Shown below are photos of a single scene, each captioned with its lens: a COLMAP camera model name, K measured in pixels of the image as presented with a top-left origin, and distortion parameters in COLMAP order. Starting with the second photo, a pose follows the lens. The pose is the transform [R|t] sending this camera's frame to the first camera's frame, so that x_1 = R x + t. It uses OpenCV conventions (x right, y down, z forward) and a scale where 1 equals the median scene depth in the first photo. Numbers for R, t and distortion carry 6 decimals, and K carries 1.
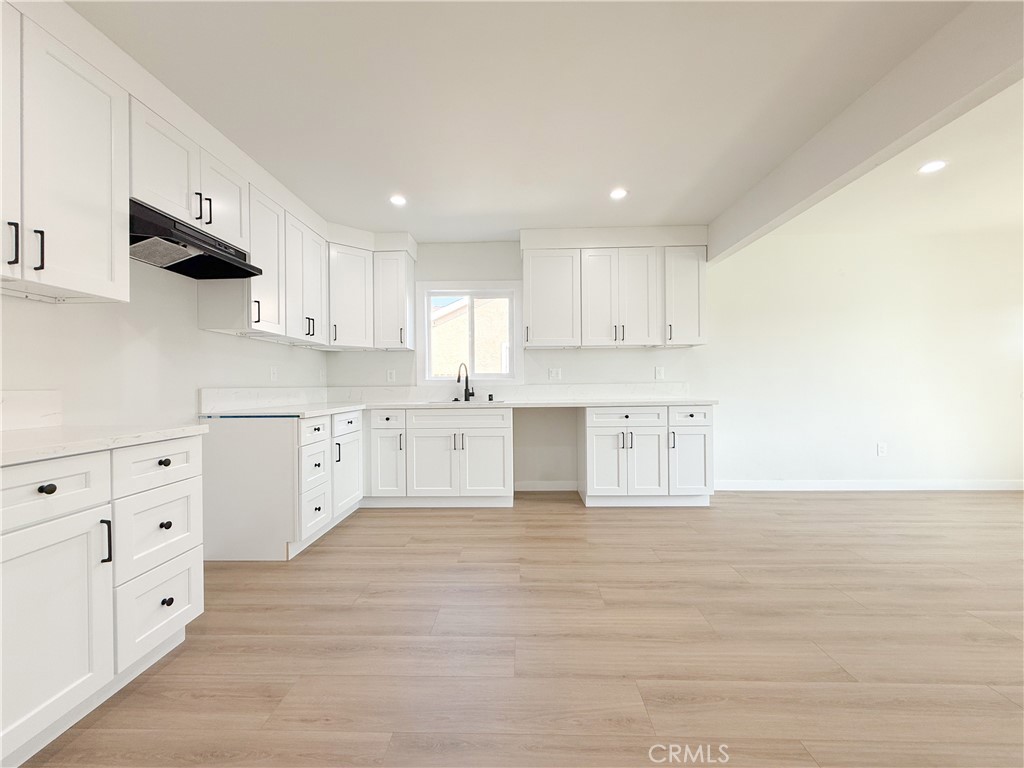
lens RADIAL K [[408.6, 0, 509.6], [0, 408.6, 384.8], [0, 0, 1]] dist [0.000331, 0.000110]
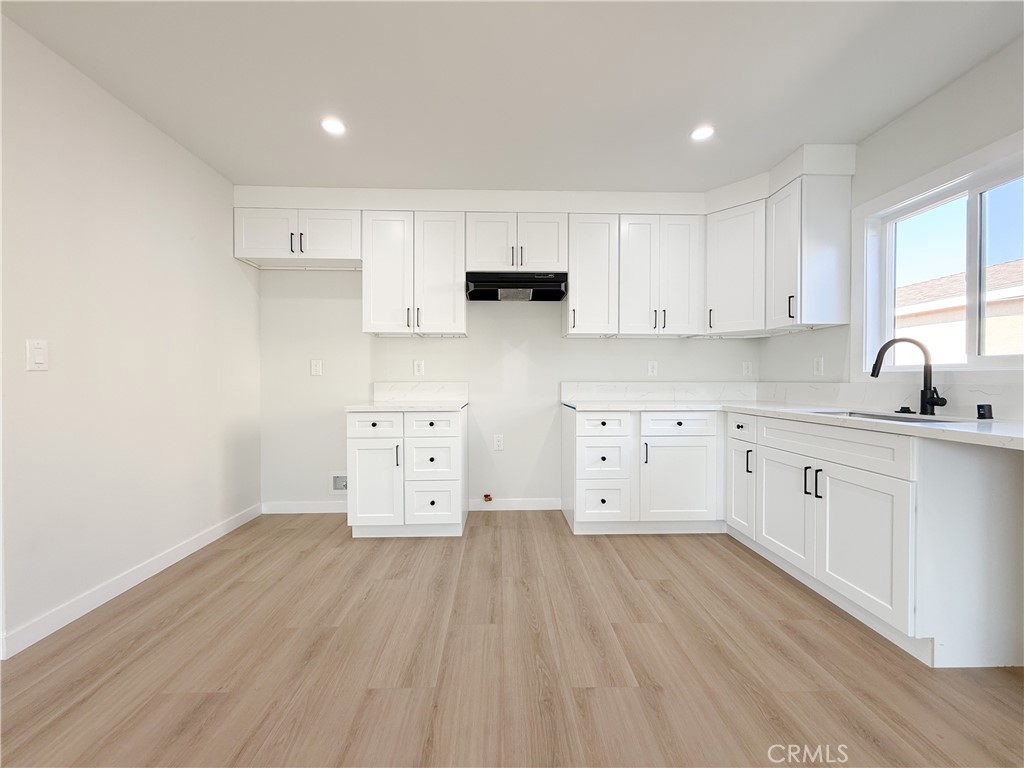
lens RADIAL K [[408.6, 0, 509.6], [0, 408.6, 384.8], [0, 0, 1]] dist [0.000331, 0.000110]
pose [[0.056245, 0.020527, -0.998206, 0.419123], [-0.000497, 0.999789, 0.020531, -0.006844], [0.998417, -0.000659, 0.056243, 0.552207]]
